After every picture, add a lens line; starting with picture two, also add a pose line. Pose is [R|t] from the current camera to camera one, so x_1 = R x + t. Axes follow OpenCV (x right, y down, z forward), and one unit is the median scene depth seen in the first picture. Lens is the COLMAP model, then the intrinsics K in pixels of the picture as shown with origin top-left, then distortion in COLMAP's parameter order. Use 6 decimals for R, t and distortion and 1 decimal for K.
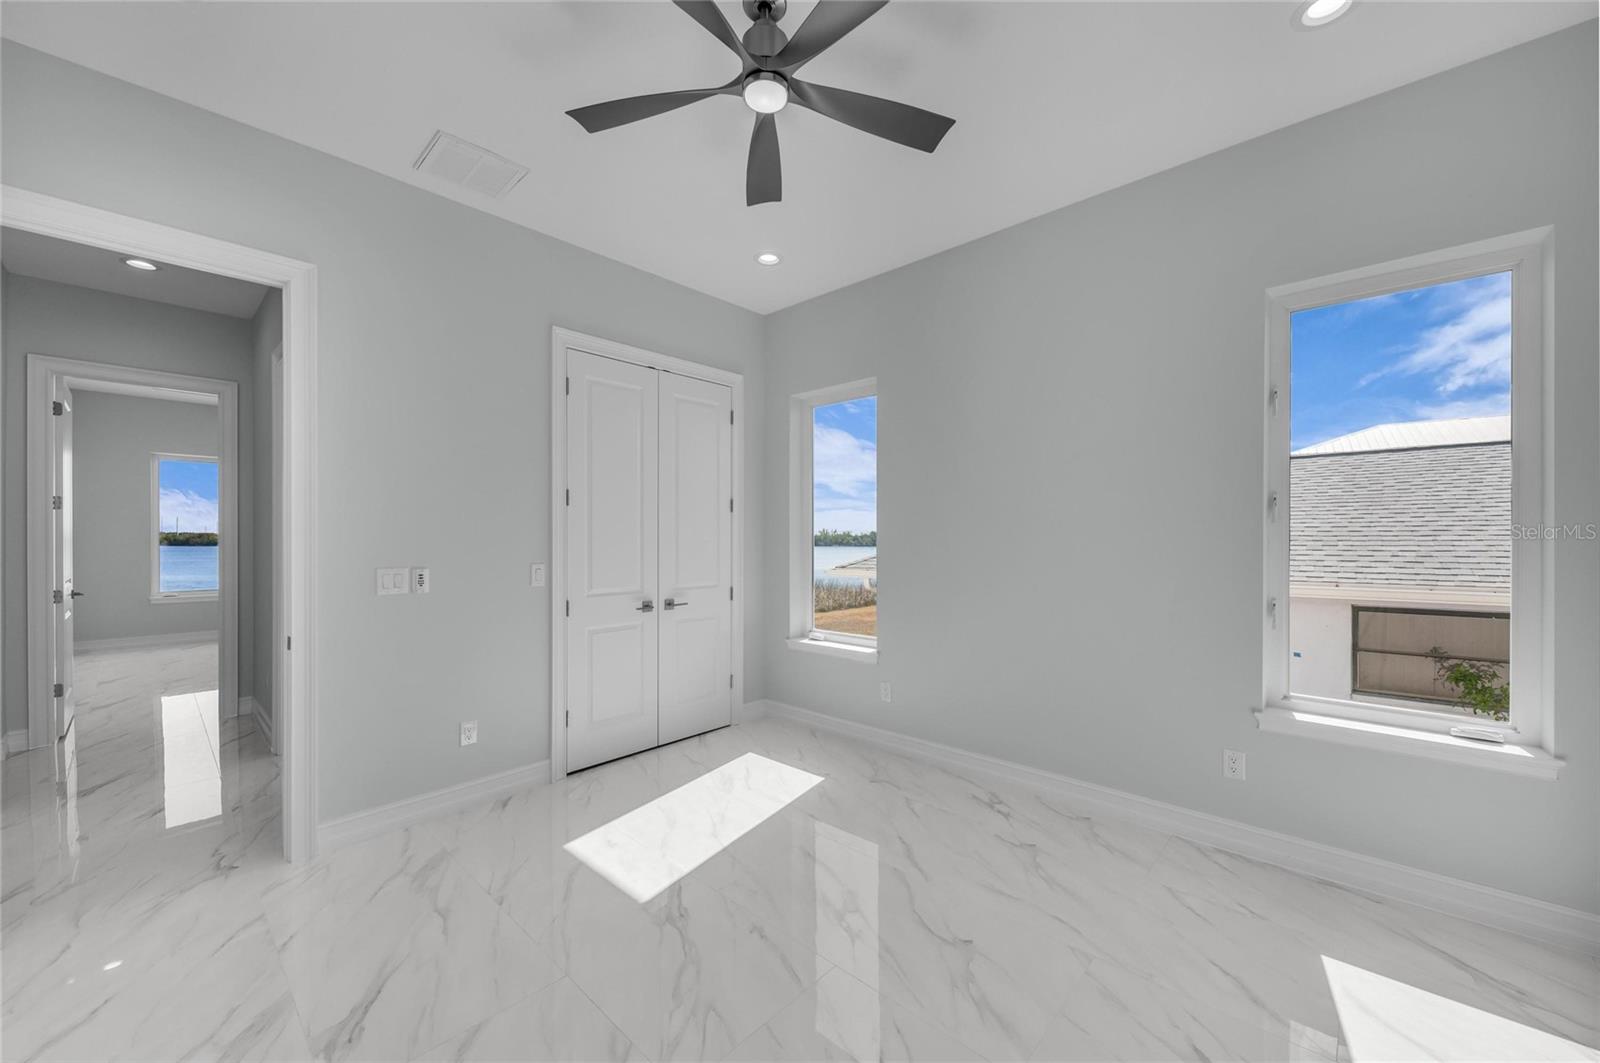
lens RADIAL K [[594.2, 0, 801.4], [0, 594.2, 541.1], [0, 0, 1]] dist [-0.010868, -0.000149]
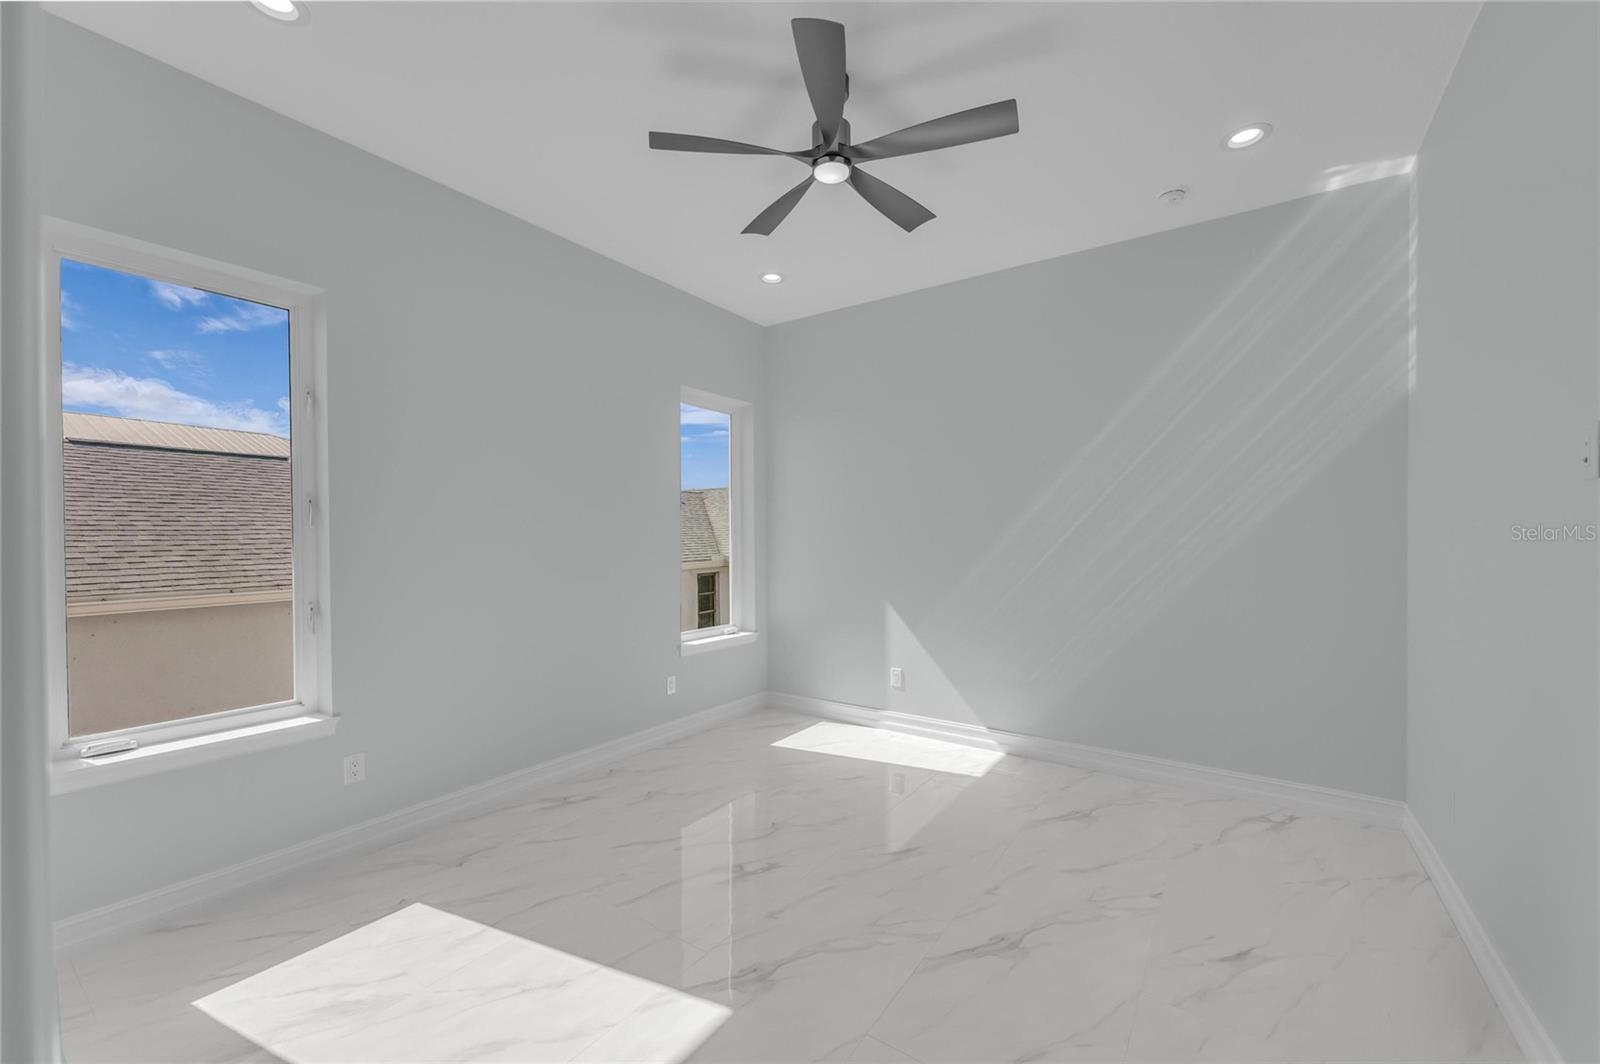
lens RADIAL K [[636.9, 0, 798.8], [0, 636.9, 533.7], [0, 0, 1]] dist [-0.000809, 0.000017]
pose [[-0.141285, 0.009718, 0.989921, -0.791166], [0.010569, 0.999910, -0.008308, -0.000436], [-0.989913, 0.009288, -0.141375, 0.733441]]
